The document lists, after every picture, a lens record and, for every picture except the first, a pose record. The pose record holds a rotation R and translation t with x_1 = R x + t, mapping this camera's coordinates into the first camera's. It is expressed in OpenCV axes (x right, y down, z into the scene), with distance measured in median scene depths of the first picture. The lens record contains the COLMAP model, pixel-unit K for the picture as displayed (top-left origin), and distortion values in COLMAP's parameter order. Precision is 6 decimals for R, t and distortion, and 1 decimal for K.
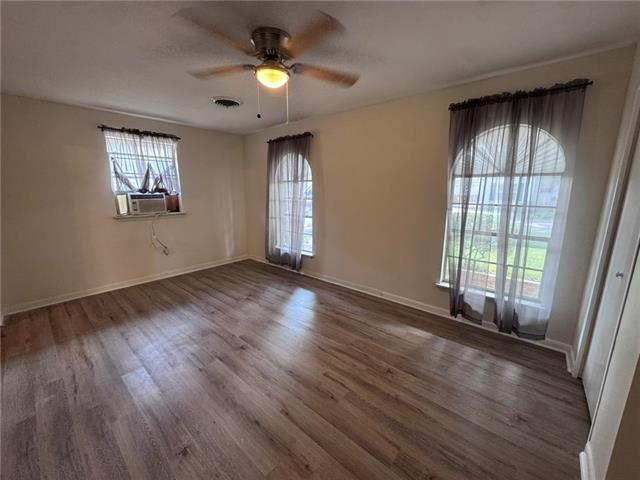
lens RADIAL K [[256.1, 0, 319.4], [0, 256.1, 240.3], [0, 0, 1]] dist [-0.003534, 0.000350]
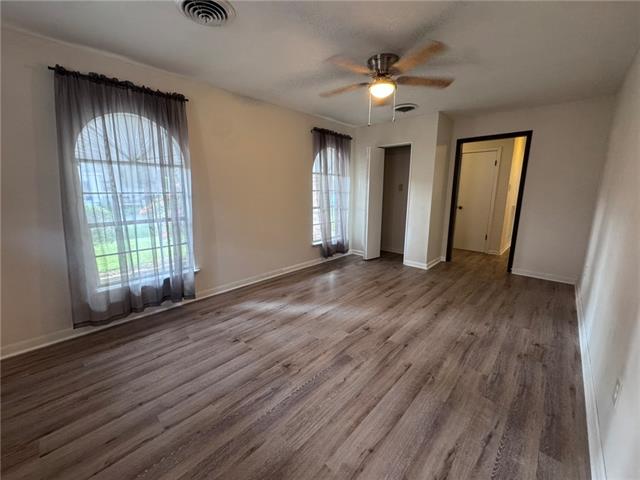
lens RADIAL K [[256.1, 0, 319.4], [0, 256.1, 240.3], [0, 0, 1]] dist [-0.003534, 0.000350]
pose [[0.044065, -0.197920, 0.979227, -0.867737], [0.198335, 0.962402, 0.185594, -0.108220], [-0.979143, 0.186037, 0.081662, 0.718719]]
